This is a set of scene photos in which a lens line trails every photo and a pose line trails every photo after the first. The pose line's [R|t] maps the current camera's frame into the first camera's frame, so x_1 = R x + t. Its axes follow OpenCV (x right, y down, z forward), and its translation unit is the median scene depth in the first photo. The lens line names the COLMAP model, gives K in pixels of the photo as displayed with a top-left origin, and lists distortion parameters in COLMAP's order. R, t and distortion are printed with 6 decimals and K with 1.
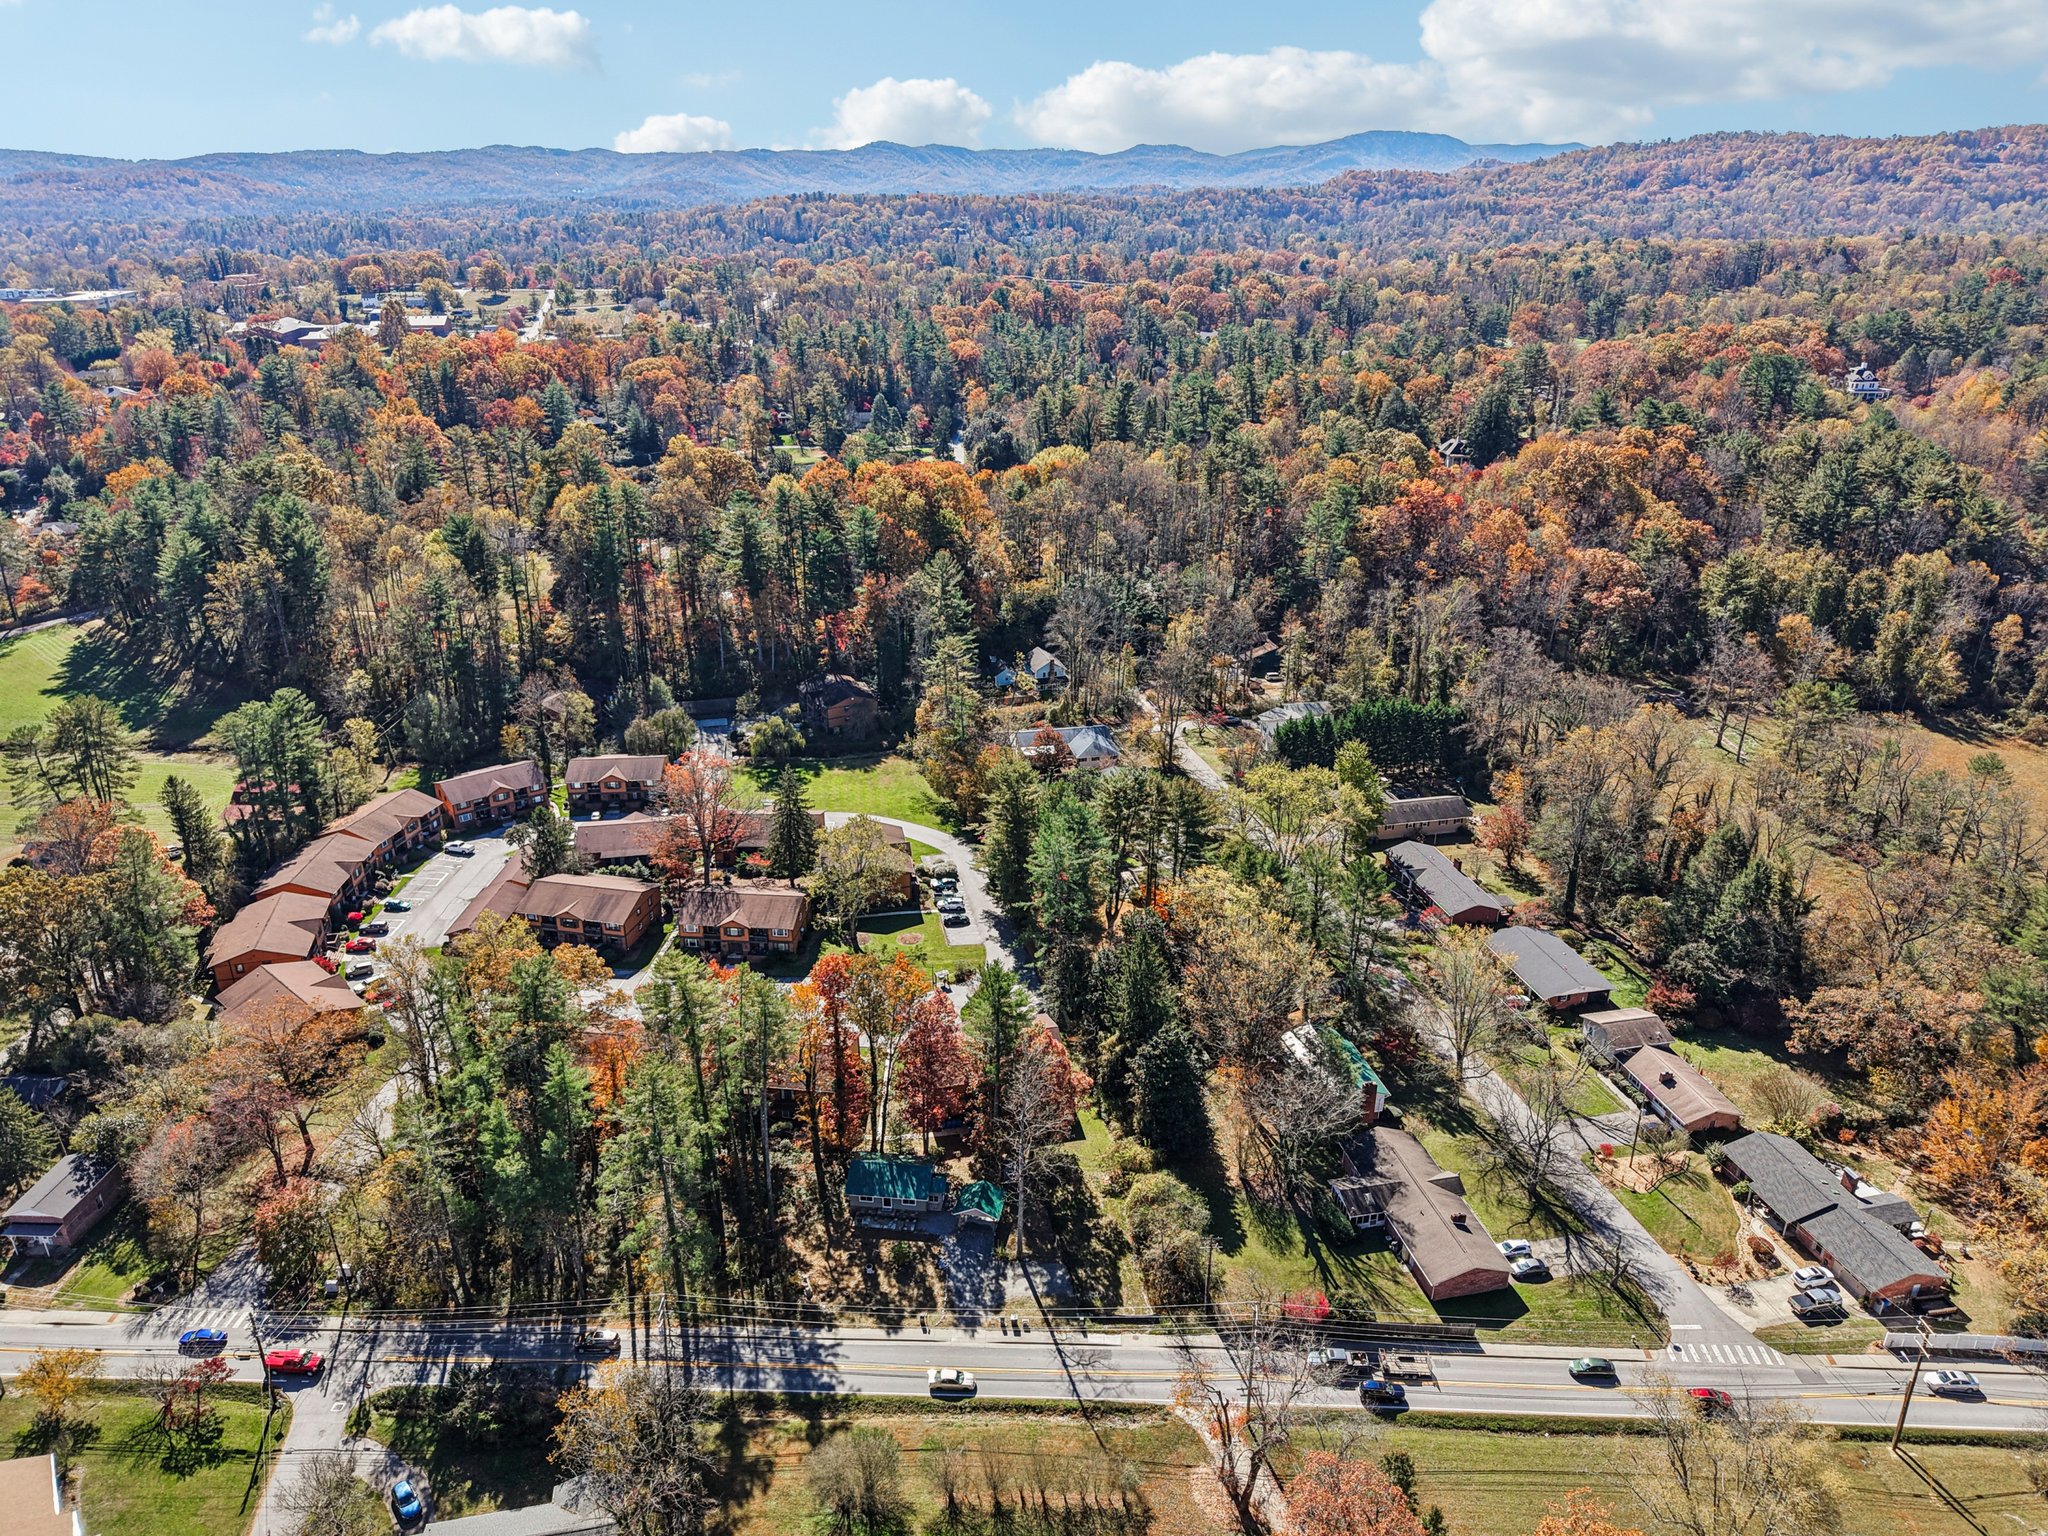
lens RADIAL K [[1439.9, 0, 1024.0], [0, 1439.9, 768.0], [0, 0, 1]] dist [0.004994, -0.025896]
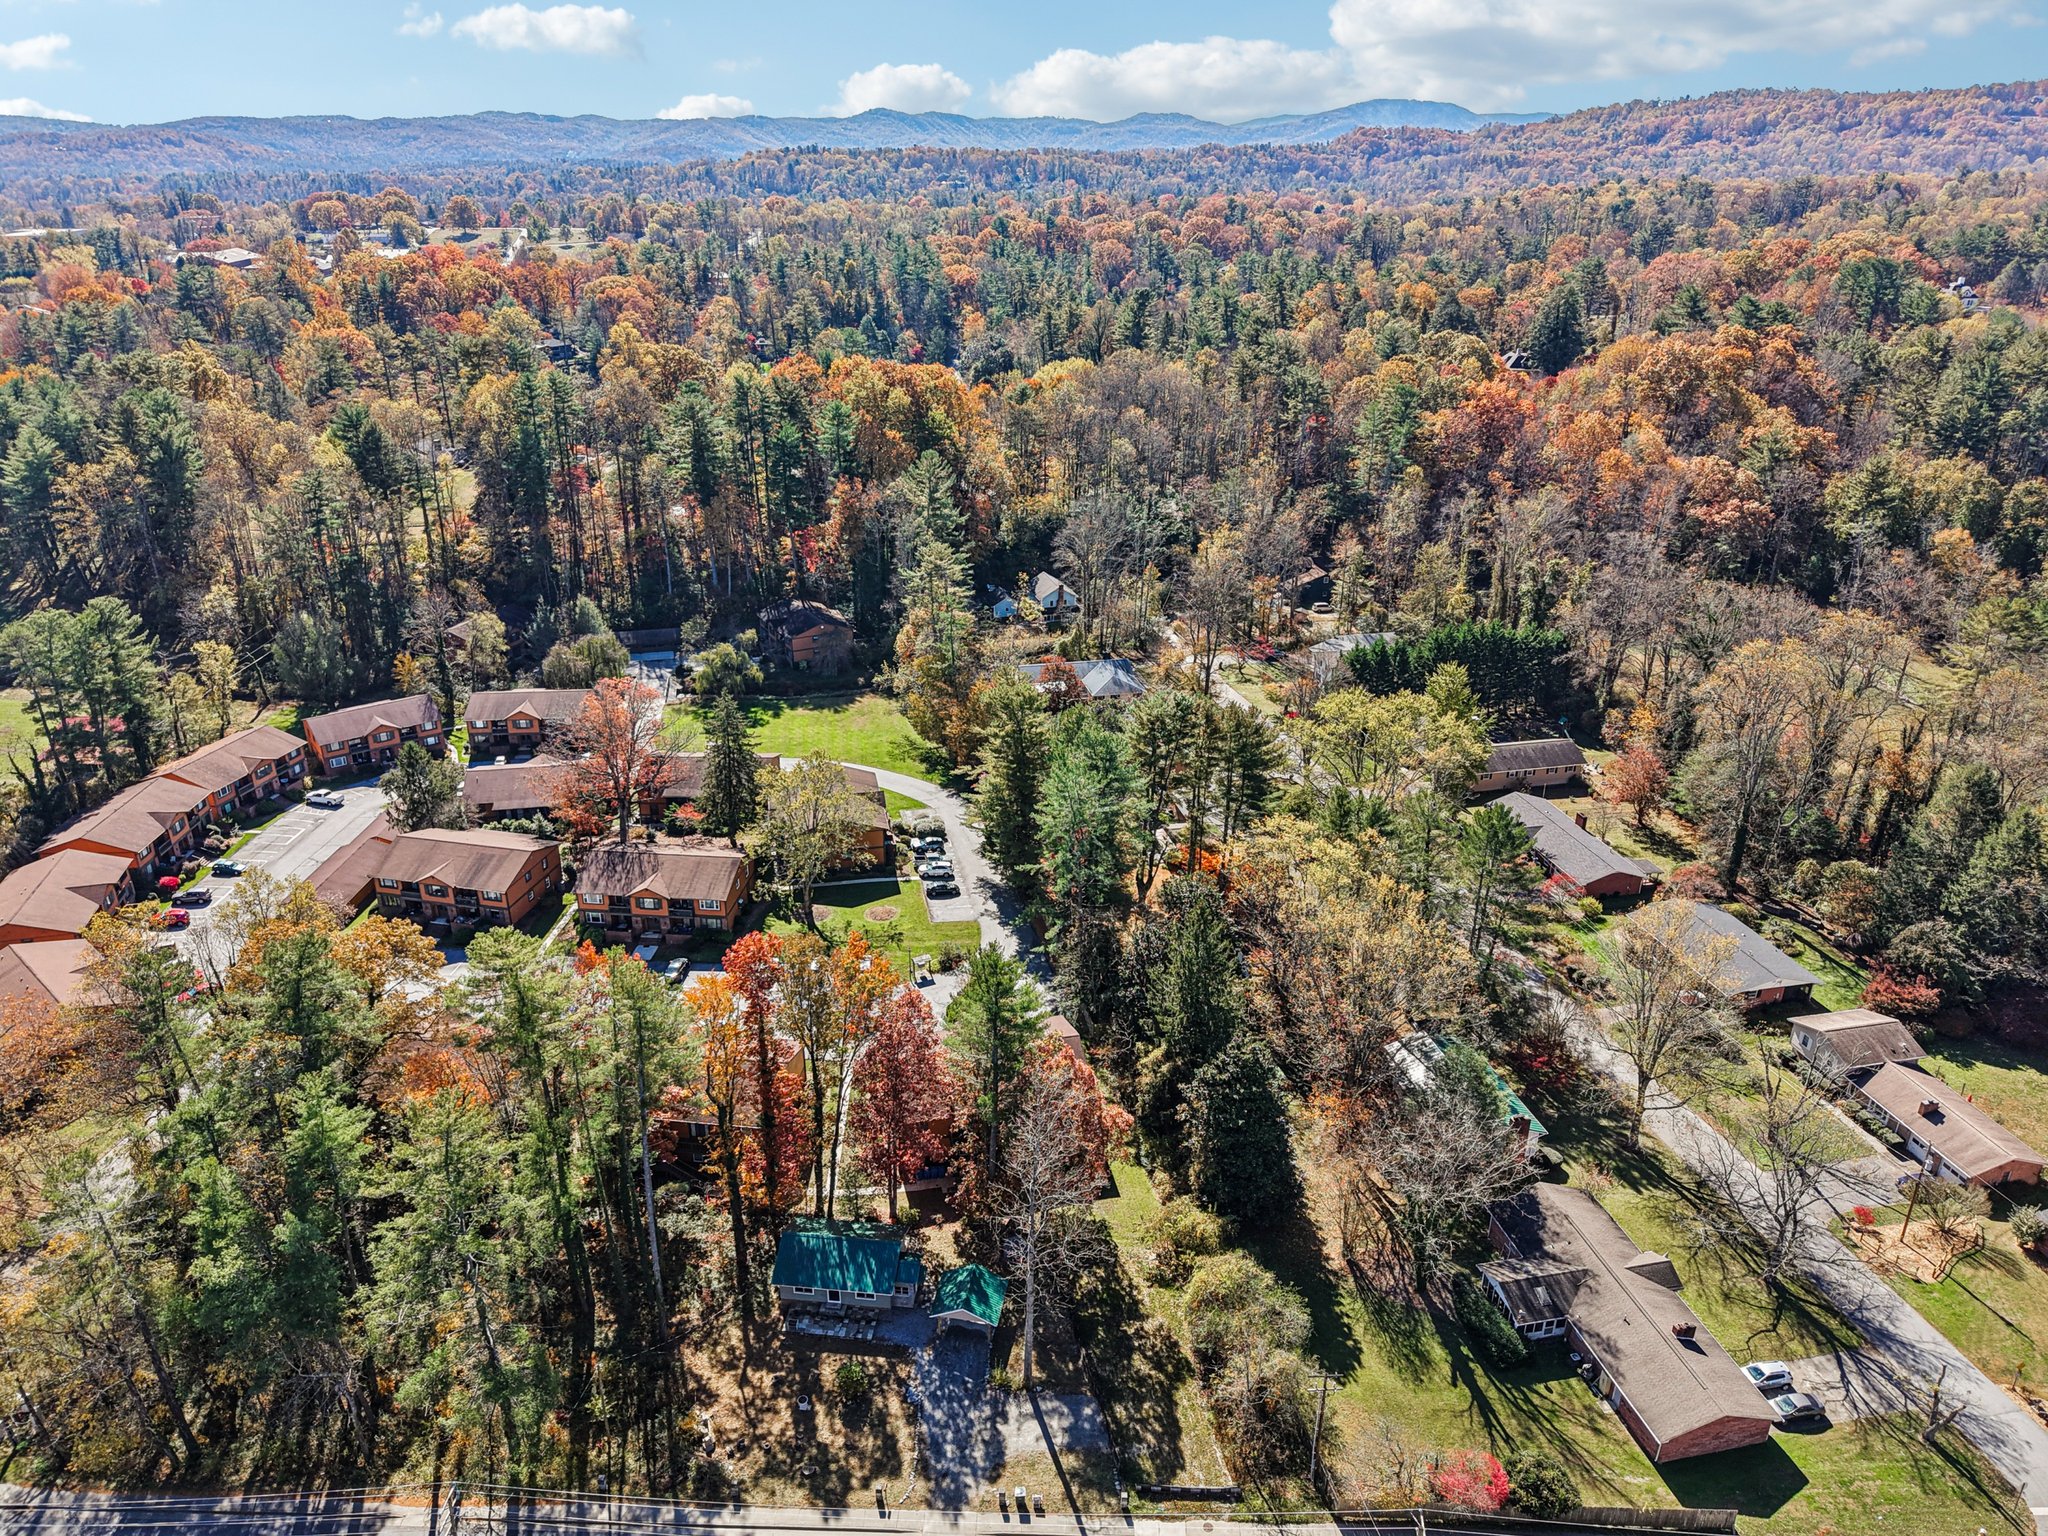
lens RADIAL K [[1439.9, 0, 1024.0], [0, 1439.9, 768.0], [0, 0, 1]] dist [0.004994, -0.025896]
pose [[0.999993, 0.003273, 0.001669, -0.004186], [-0.003299, 0.999869, 0.015855, 0.025841], [-0.001616, -0.015861, 0.999873, 0.208874]]
